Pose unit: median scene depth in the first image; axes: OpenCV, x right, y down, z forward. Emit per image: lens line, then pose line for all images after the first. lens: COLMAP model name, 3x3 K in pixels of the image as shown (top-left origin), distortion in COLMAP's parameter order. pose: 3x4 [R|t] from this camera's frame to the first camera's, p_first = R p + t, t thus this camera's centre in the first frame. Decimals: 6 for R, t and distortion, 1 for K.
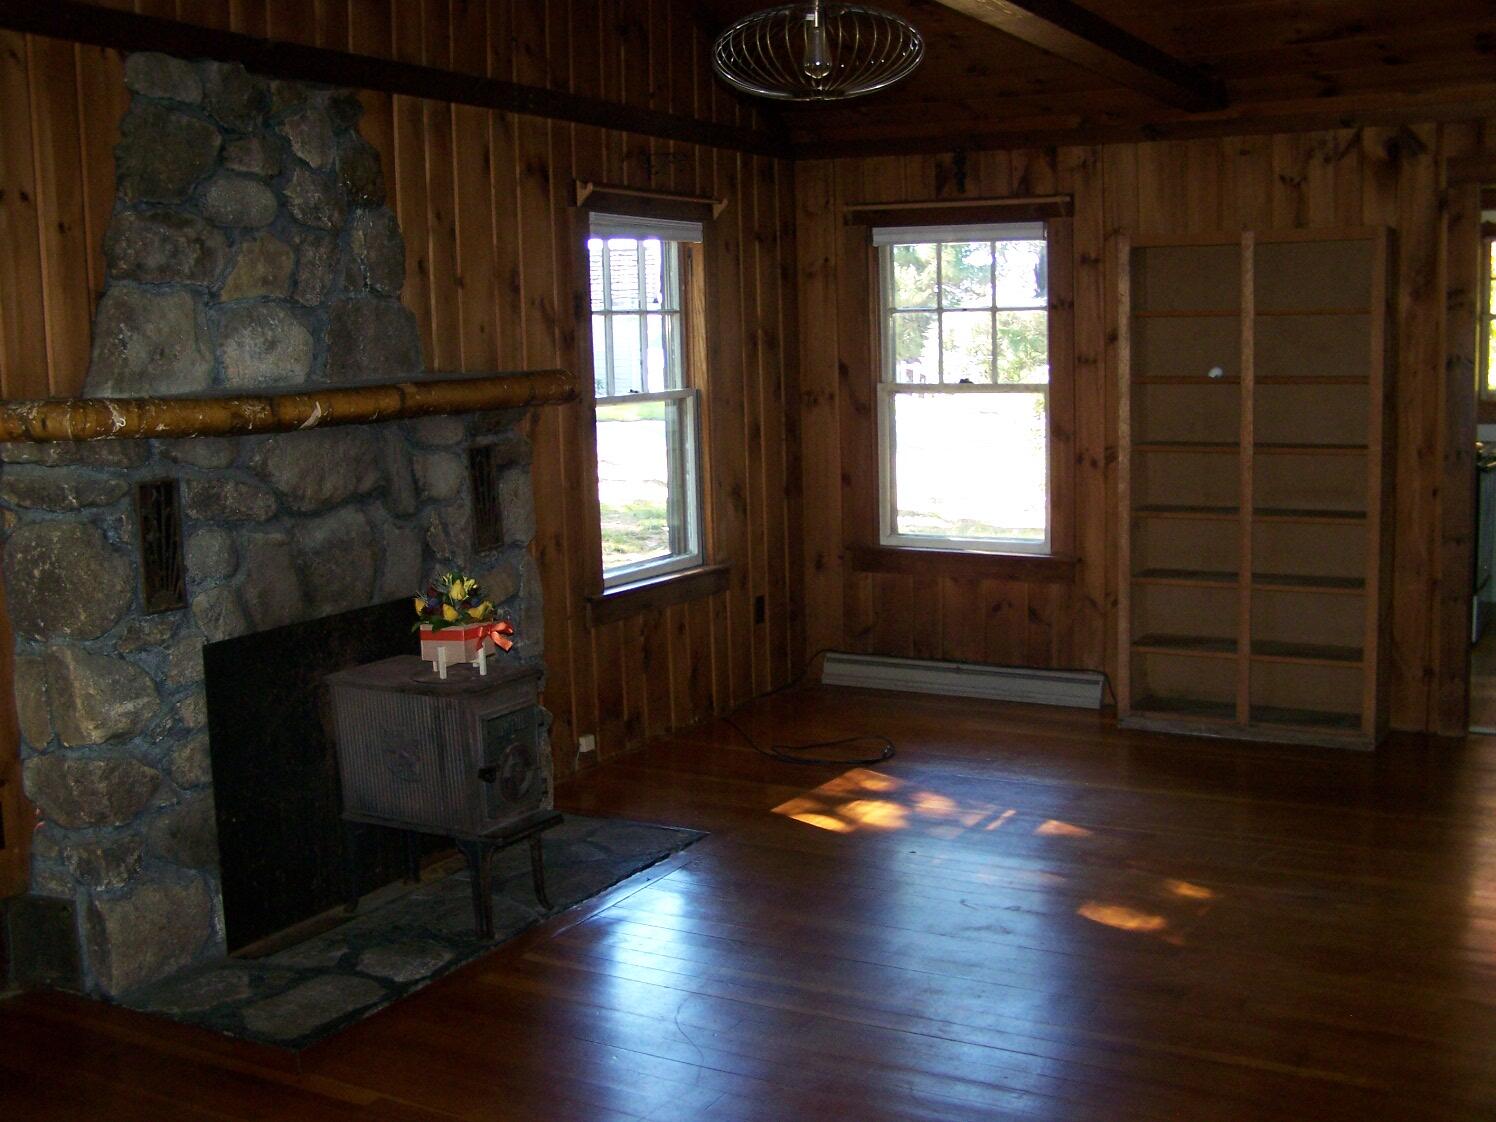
lens RADIAL K [[1716.1, 0, 748.0], [0, 1716.1, 561.0], [0, 0, 1]] dist [-0.207531, 0.276967]
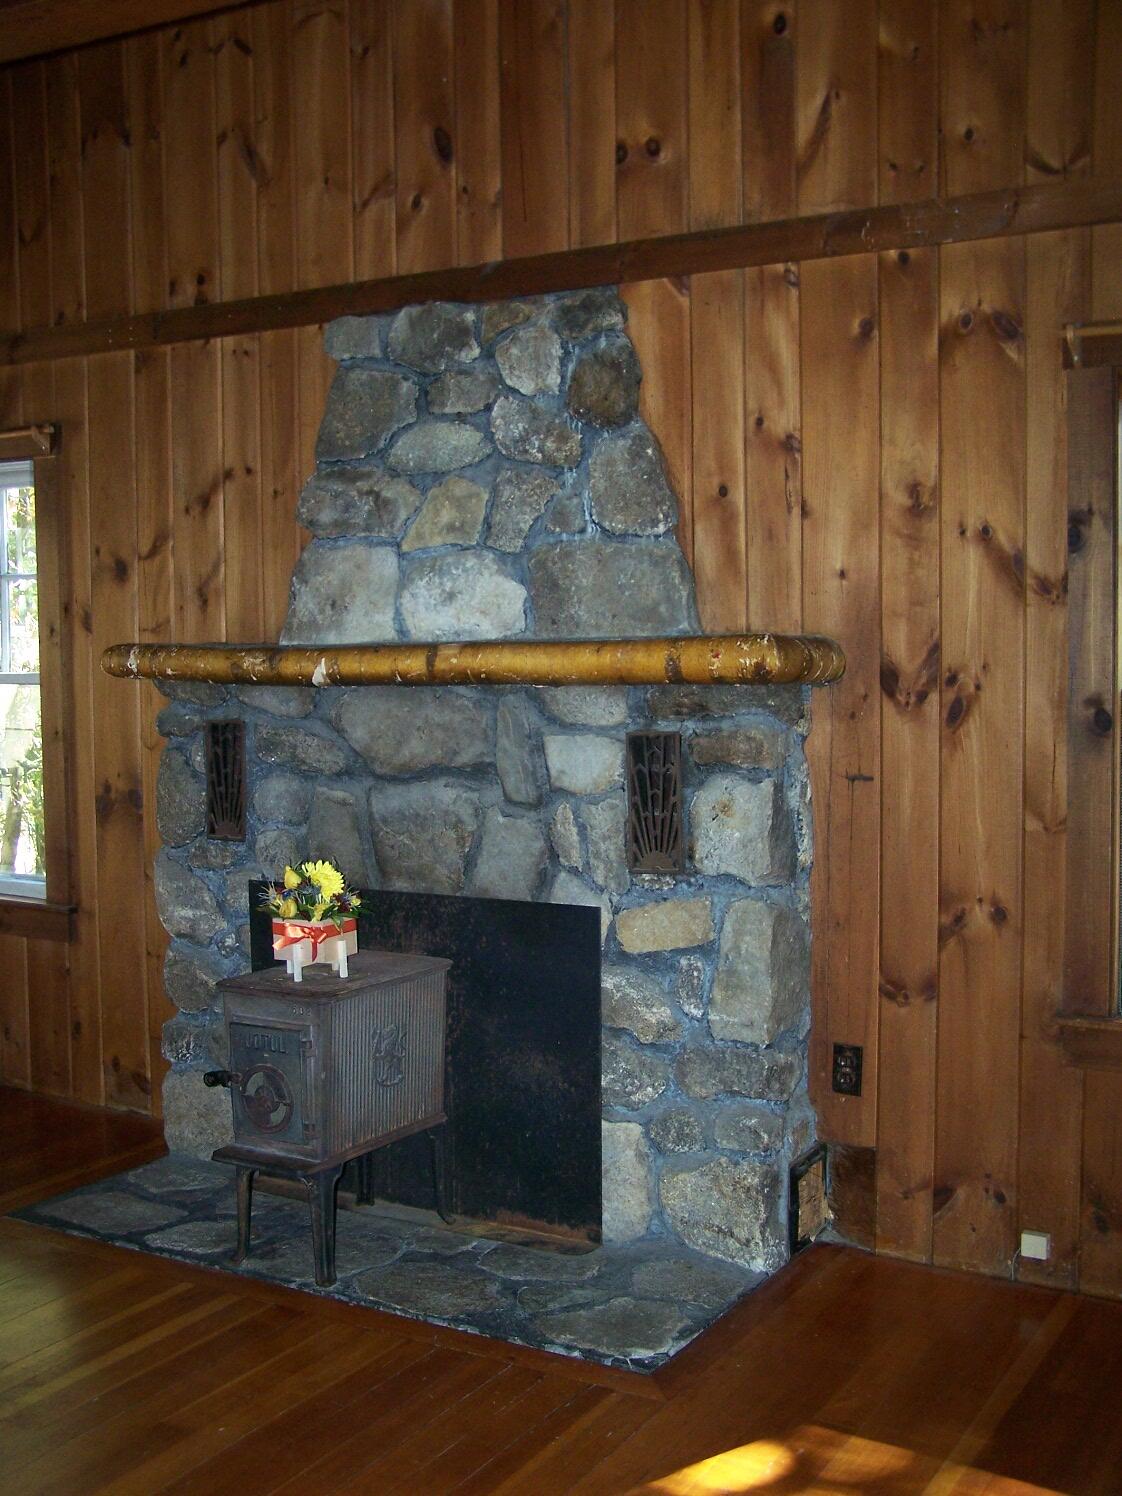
lens RADIAL K [[1716.1, 0, 561.0], [0, 1716.1, 748.0], [0, 0, 1]] dist [-0.207531, 0.276967]
pose [[-0.044180, 0.089652, -0.994993, 0.687100], [-0.117855, 0.988543, 0.094304, -0.147610], [0.992047, 0.121432, -0.033108, 1.148420]]
